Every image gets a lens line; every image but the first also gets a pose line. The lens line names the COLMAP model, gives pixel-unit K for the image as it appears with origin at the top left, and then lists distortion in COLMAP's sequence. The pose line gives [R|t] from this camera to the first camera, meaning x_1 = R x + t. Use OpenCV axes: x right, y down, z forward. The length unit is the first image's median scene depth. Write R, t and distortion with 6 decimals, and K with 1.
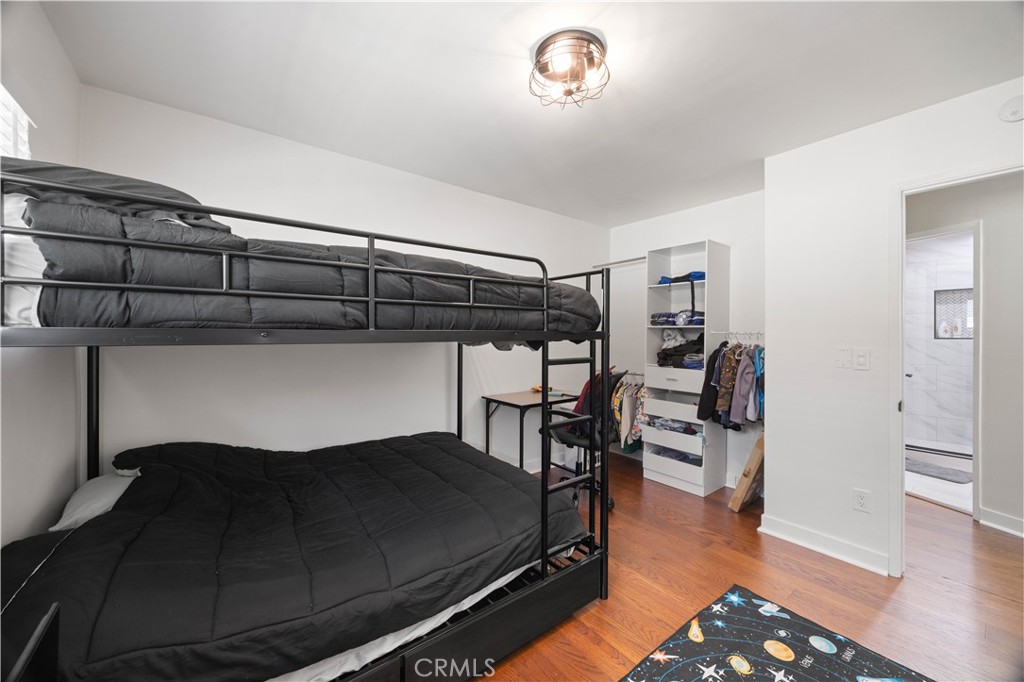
lens RADIAL K [[390.5, 0, 509.3], [0, 390.5, 337.0], [0, 0, 1]] dist [-0.003469, 0.000316]
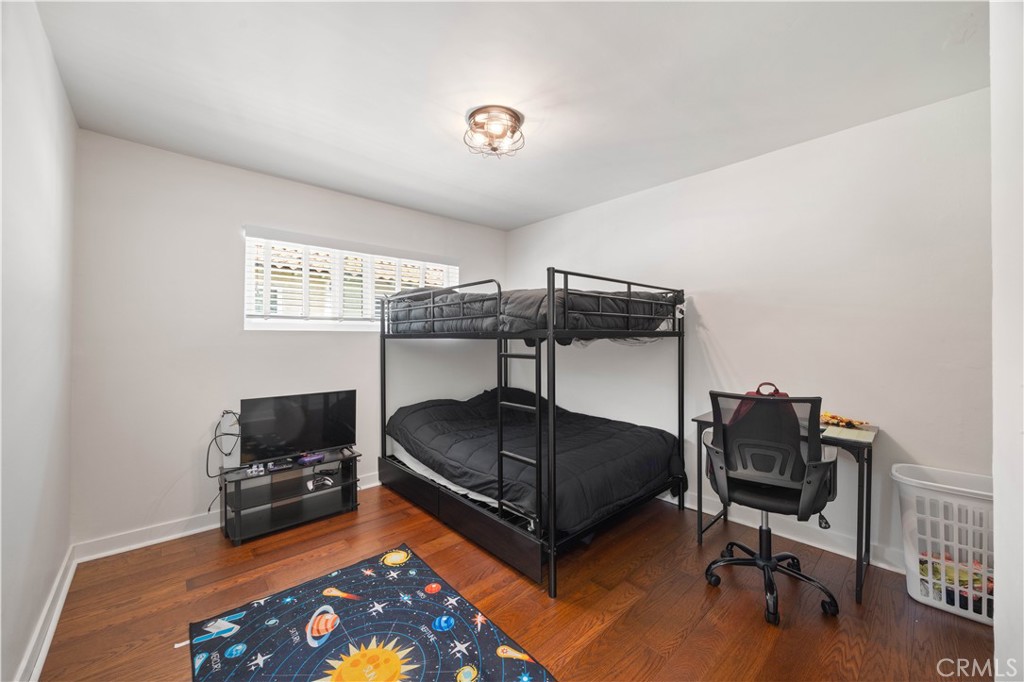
lens RADIAL K [[390.5, 0, 515.9], [0, 390.5, 336.3], [0, 0, 1]] dist [-0.003469, 0.000316]
pose [[0.081986, -0.007324, -0.996607, 1.470258], [-0.004476, 0.999960, -0.007717, 0.011820], [0.996623, 0.005094, 0.081950, 0.973574]]
